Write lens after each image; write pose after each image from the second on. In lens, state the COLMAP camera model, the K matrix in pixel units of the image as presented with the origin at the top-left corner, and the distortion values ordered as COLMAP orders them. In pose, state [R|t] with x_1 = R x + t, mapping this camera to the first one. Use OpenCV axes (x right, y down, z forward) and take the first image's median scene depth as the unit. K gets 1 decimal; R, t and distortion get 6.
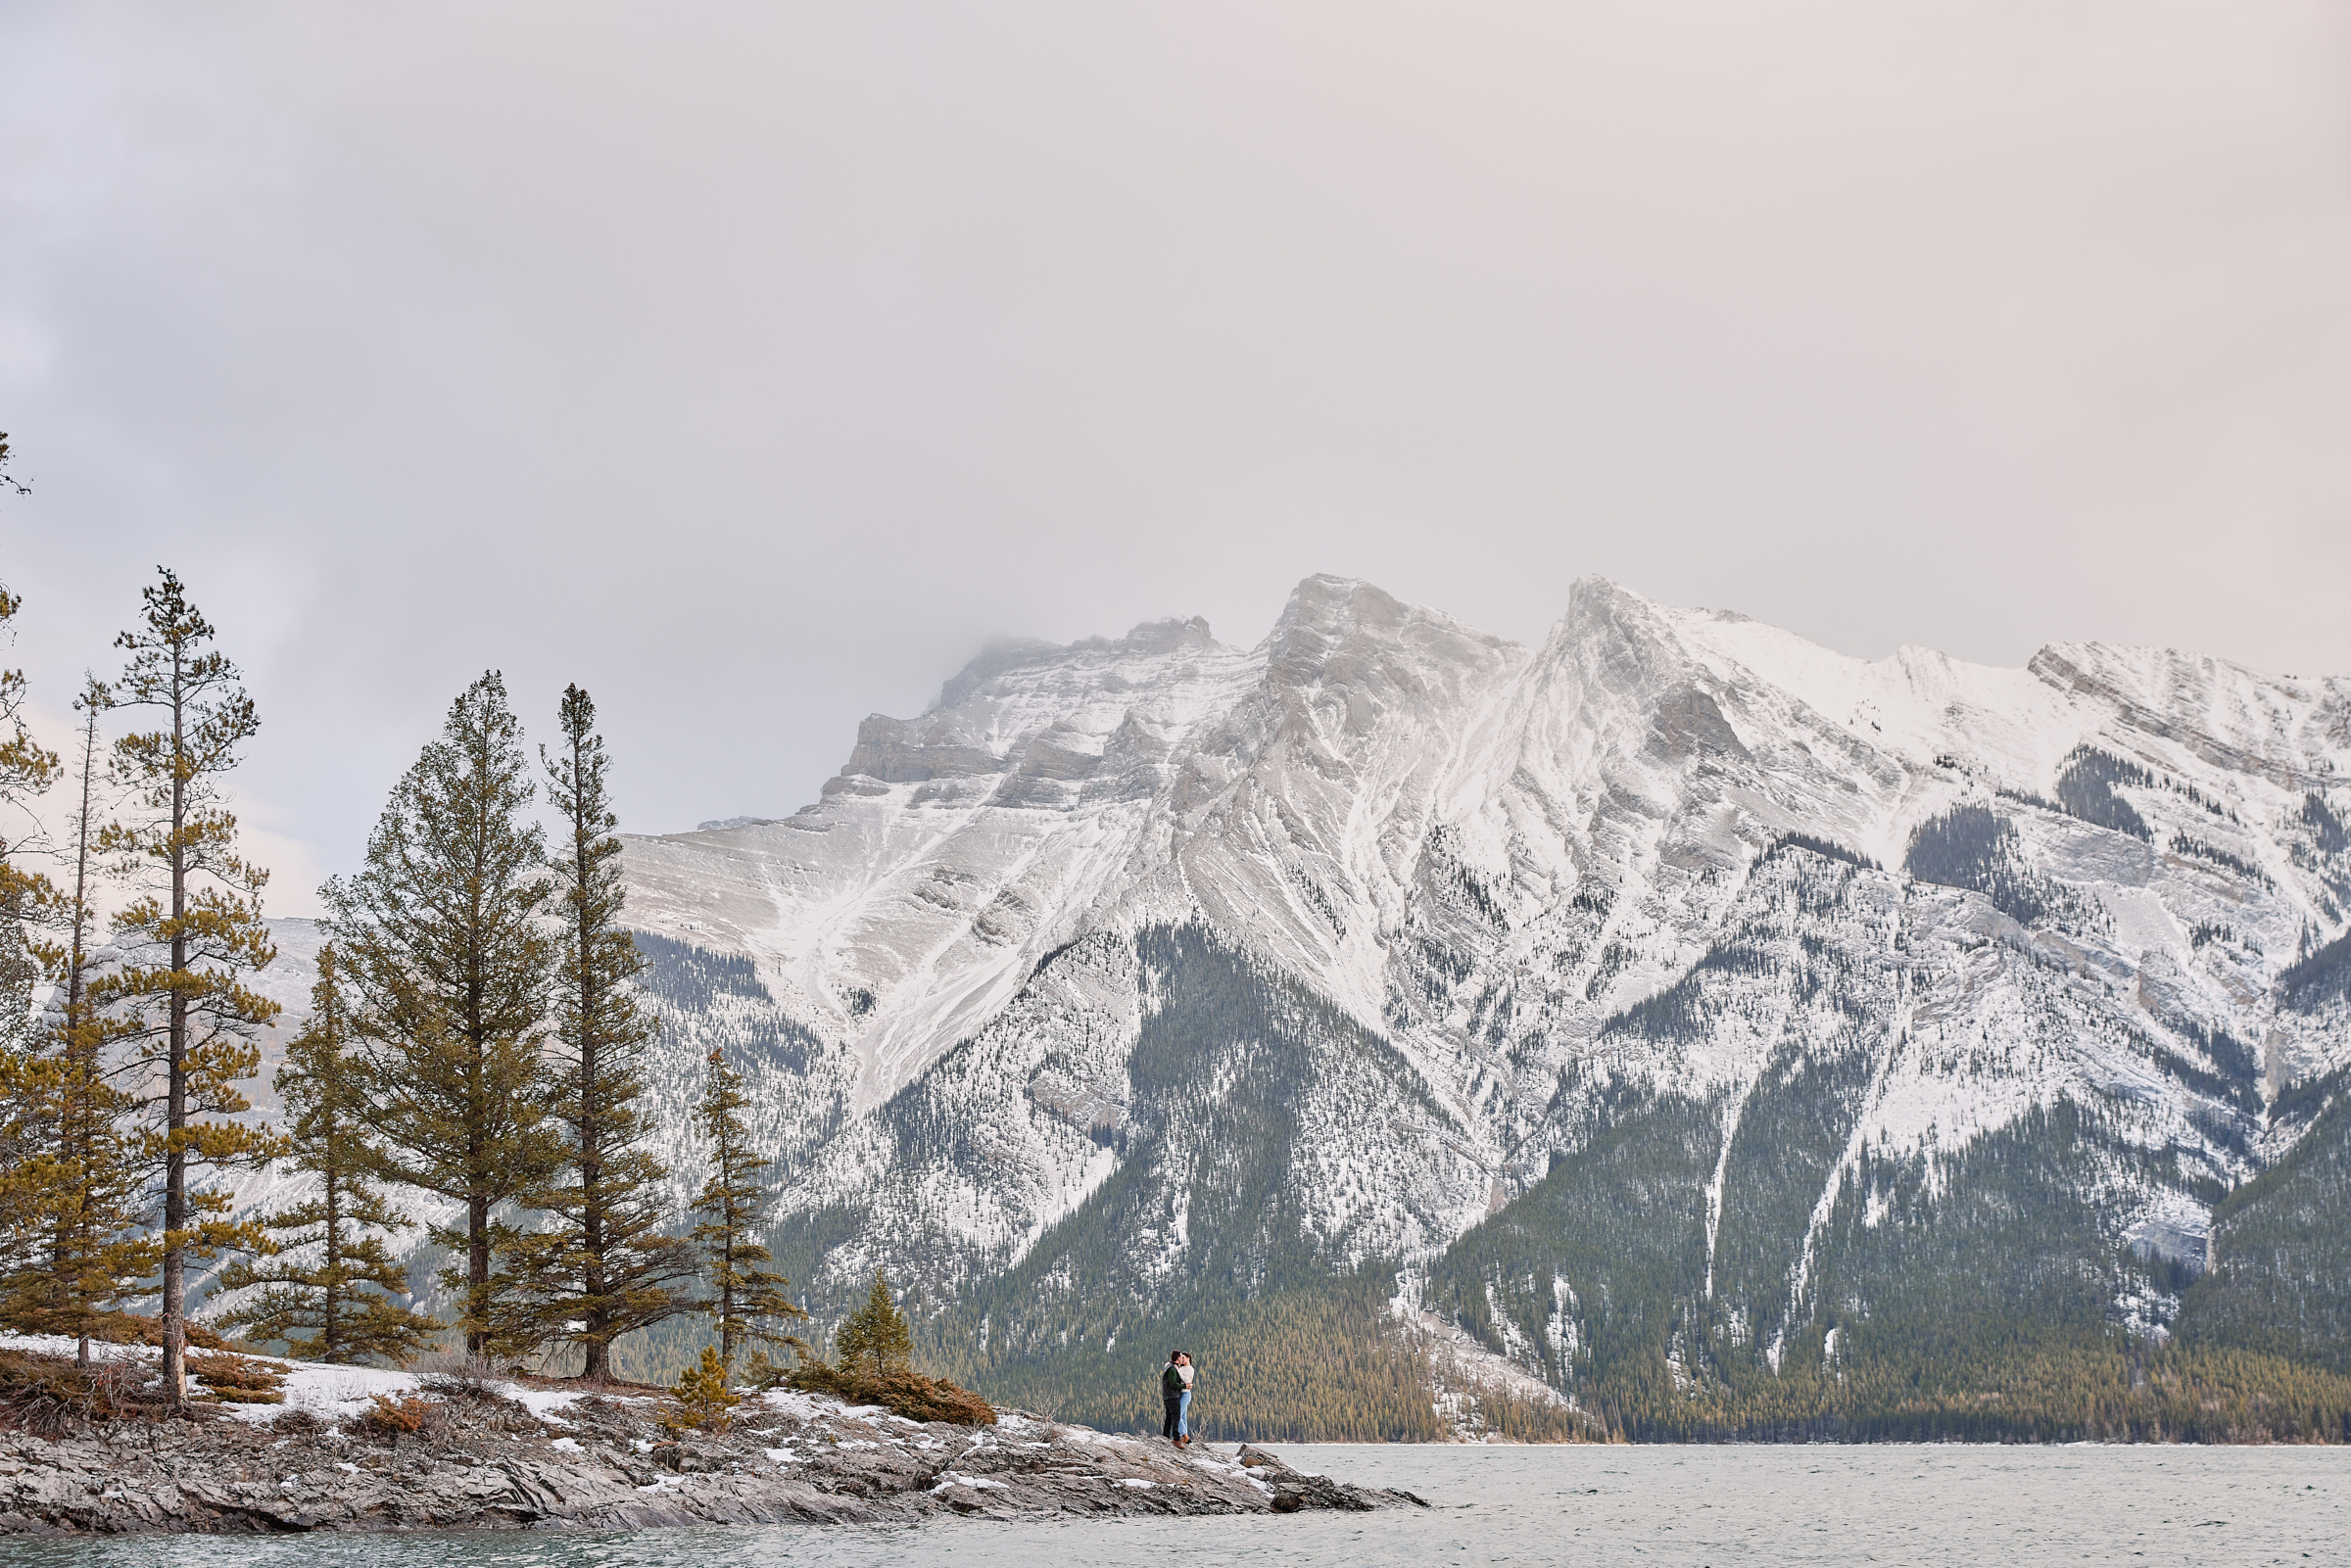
lens RADIAL K [[2867.1, 0, 1160.7], [0, 2867.1, 812.2], [0, 0, 1]] dist [-0.043551, 0.022275]
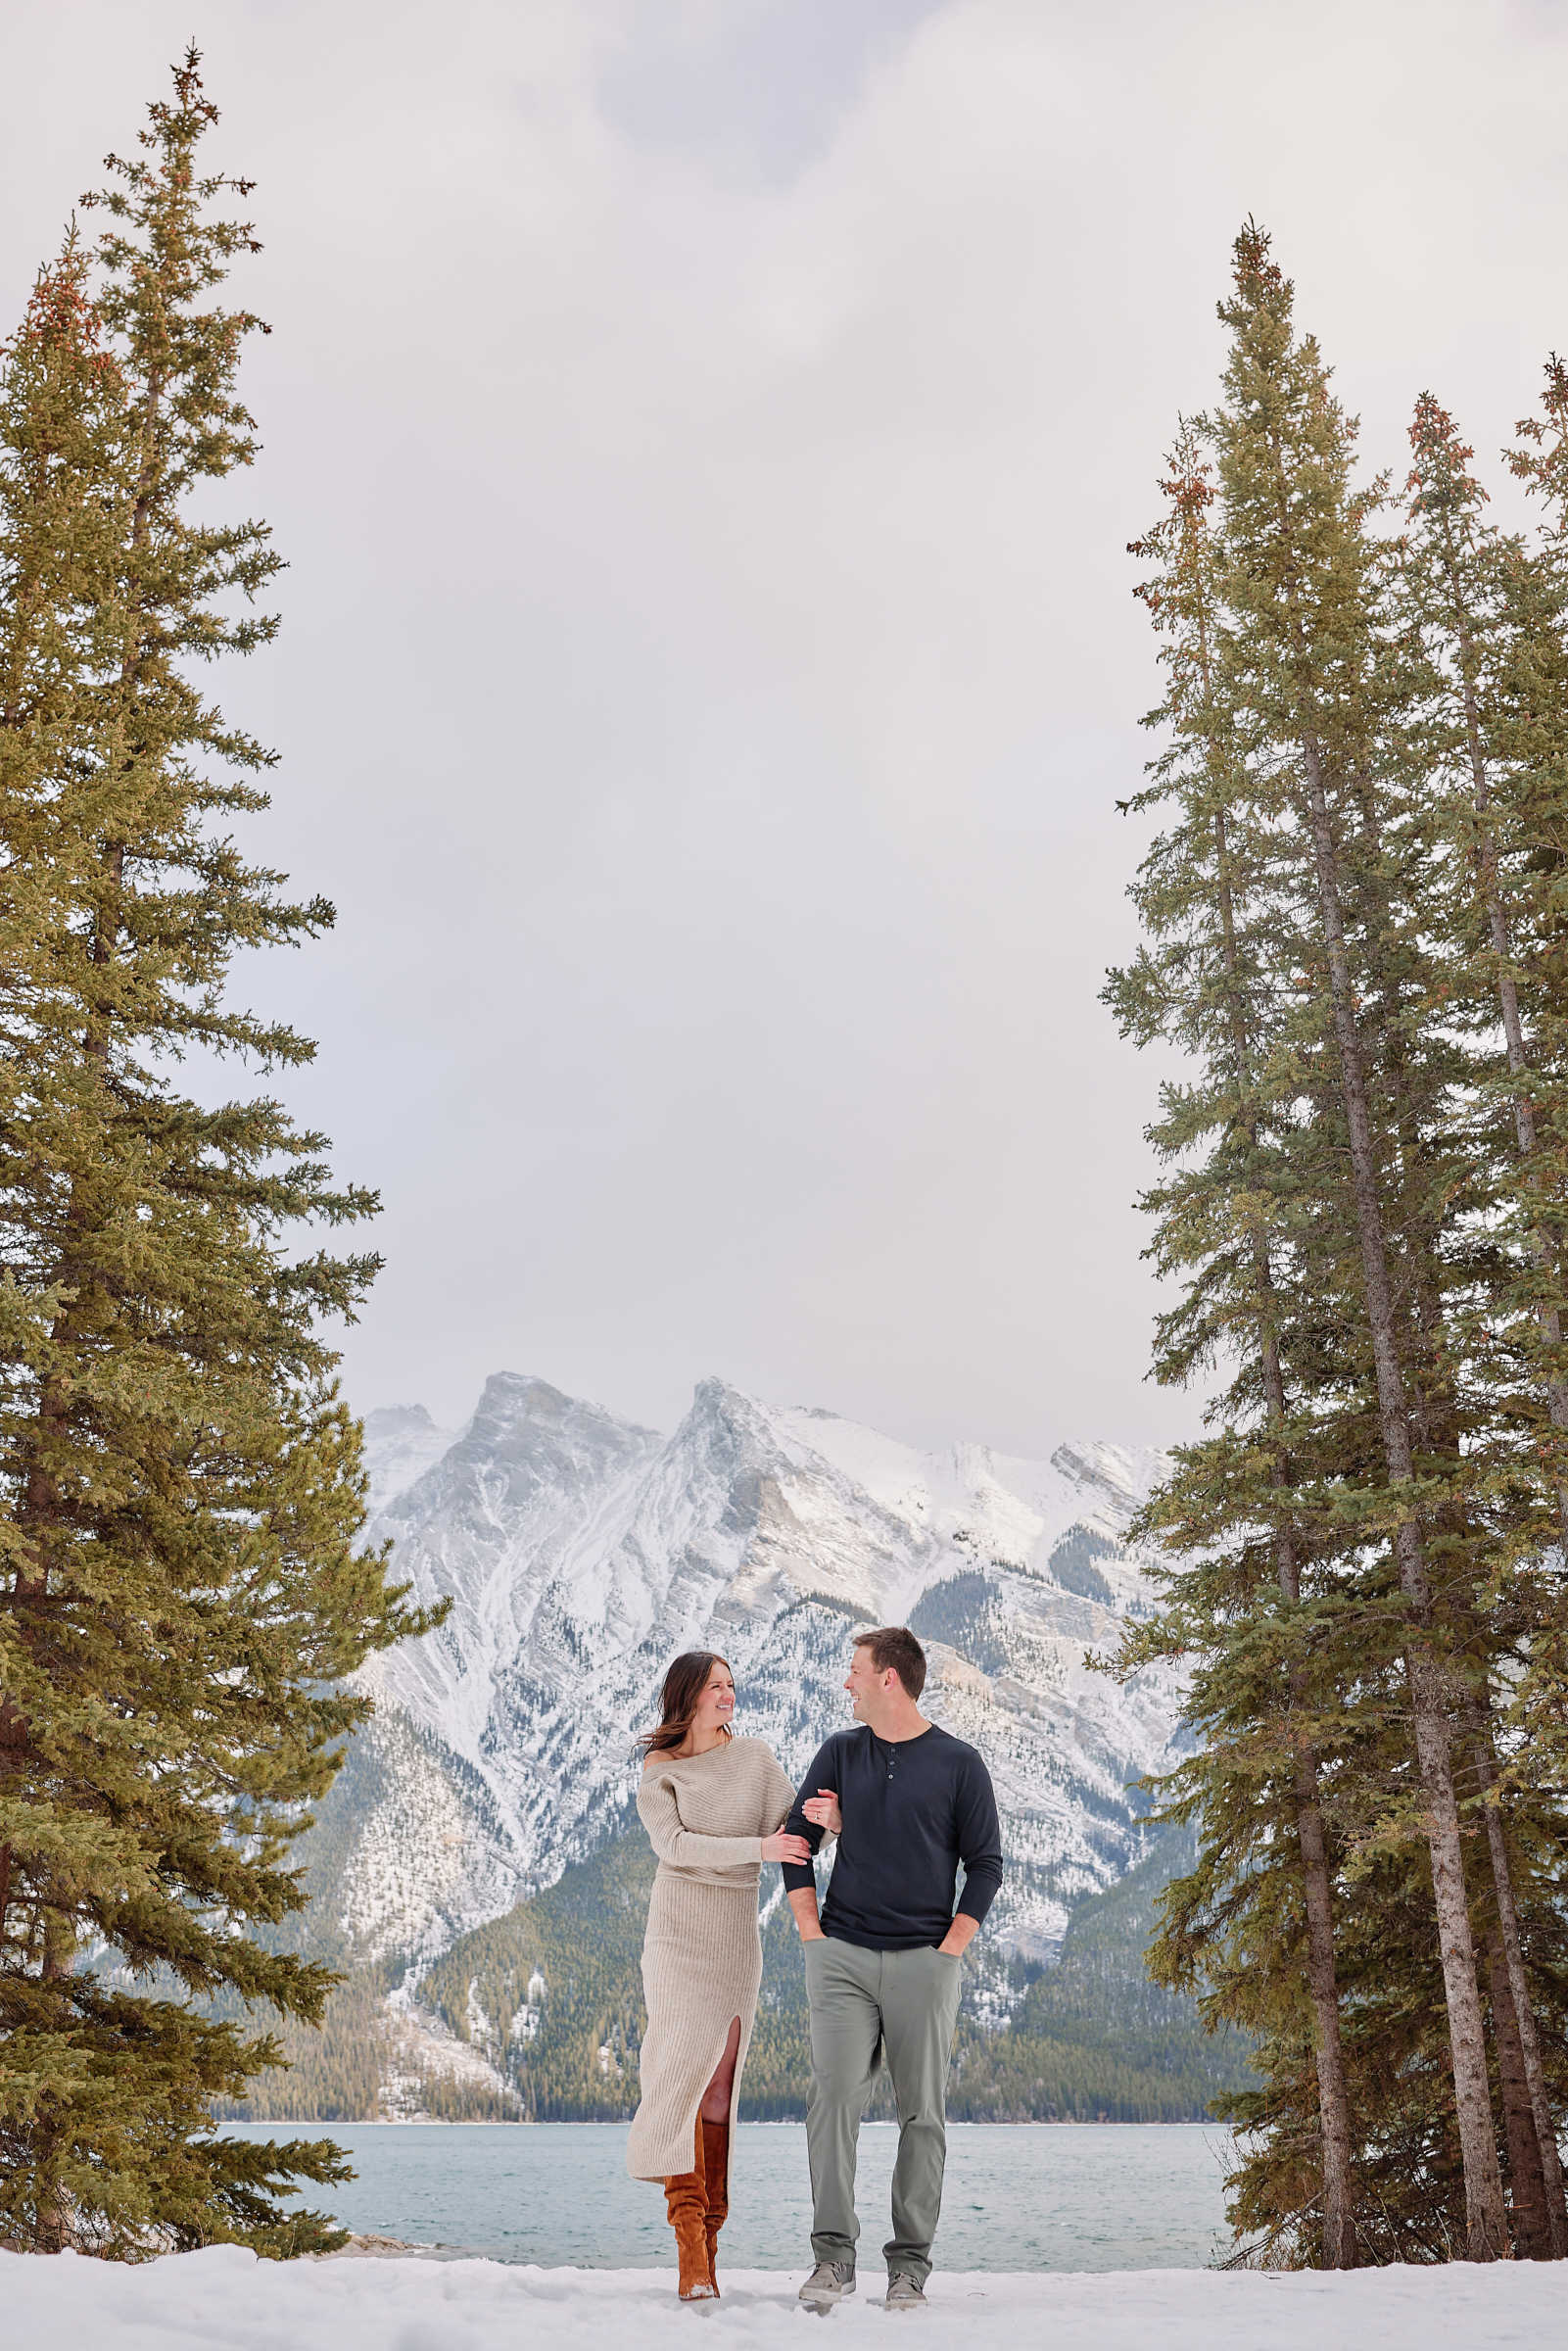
lens RADIAL K [[2321.0, 0, 784.0], [0, 2321.0, 1175.5], [0, 0, 1]] dist [-0.000244, -0.009624]
pose [[0.994870, 0.034290, 0.095168, 0.110216], [-0.017846, 0.985535, -0.168531, -0.000986], [-0.099571, 0.165968, 0.981091, 0.000520]]
